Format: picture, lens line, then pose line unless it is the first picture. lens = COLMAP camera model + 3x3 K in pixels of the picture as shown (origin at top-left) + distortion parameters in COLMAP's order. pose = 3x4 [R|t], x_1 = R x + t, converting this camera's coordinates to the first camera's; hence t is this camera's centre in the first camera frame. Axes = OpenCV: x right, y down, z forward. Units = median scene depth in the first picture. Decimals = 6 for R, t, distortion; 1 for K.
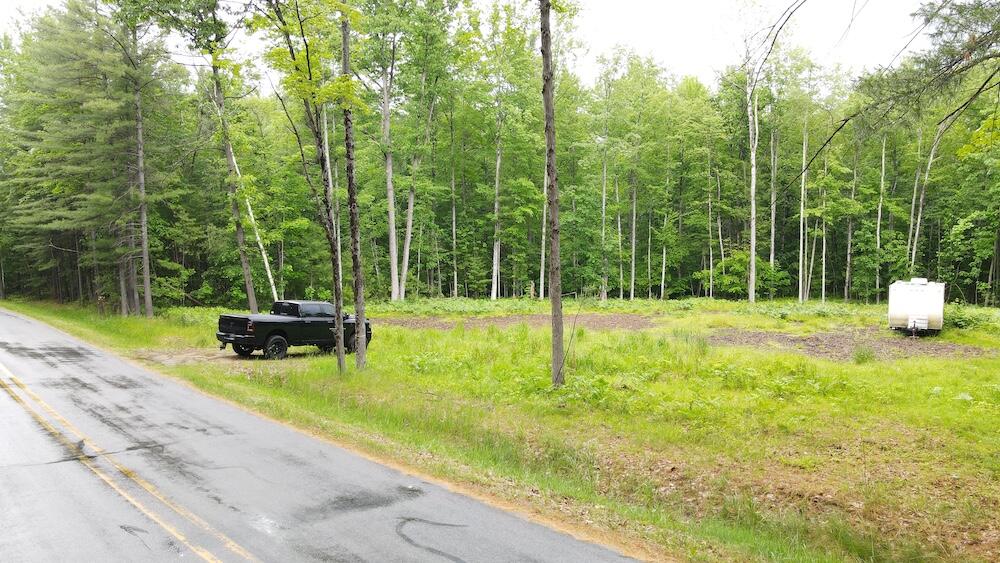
lens RADIAL K [[735.5, 0, 502.8], [0, 735.5, 297.1], [0, 0, 1]] dist [0.004112, 0.008134]
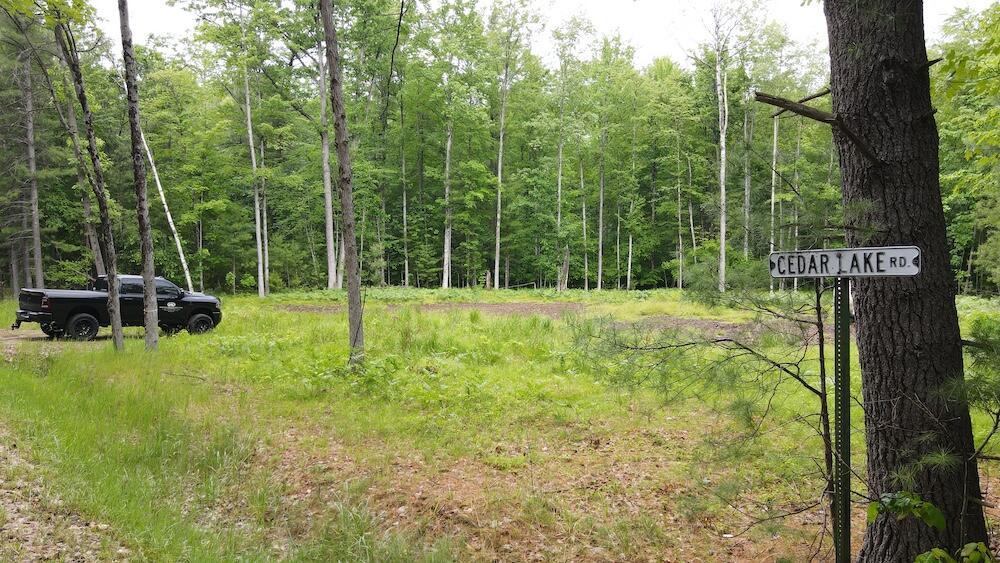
lens RADIAL K [[735.5, 0, 502.8], [0, 735.5, 297.1], [0, 0, 1]] dist [0.004112, 0.008134]
pose [[0.999759, 0.002482, -0.021809, 0.082334], [-0.002462, 0.999997, 0.000964, 0.012079], [0.021811, -0.000910, 0.999762, 0.053722]]
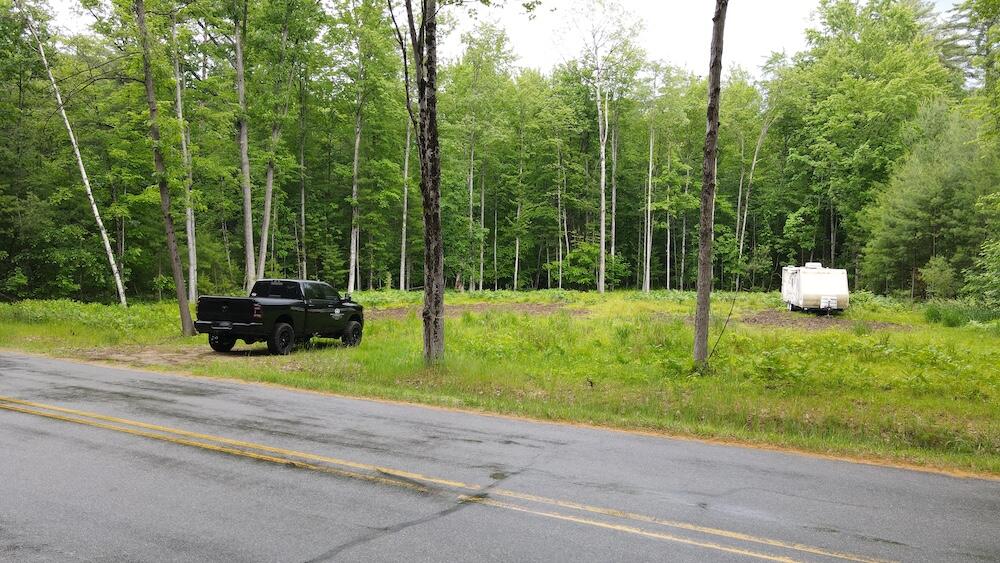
lens RADIAL K [[735.5, 0, 502.8], [0, 735.5, 297.1], [0, 0, 1]] dist [0.004112, 0.008134]
pose [[0.944505, -0.012394, 0.328263, -0.133540], [0.012786, 0.999918, 0.000963, 0.010909], [-0.328248, 0.003288, 0.944586, 0.081716]]
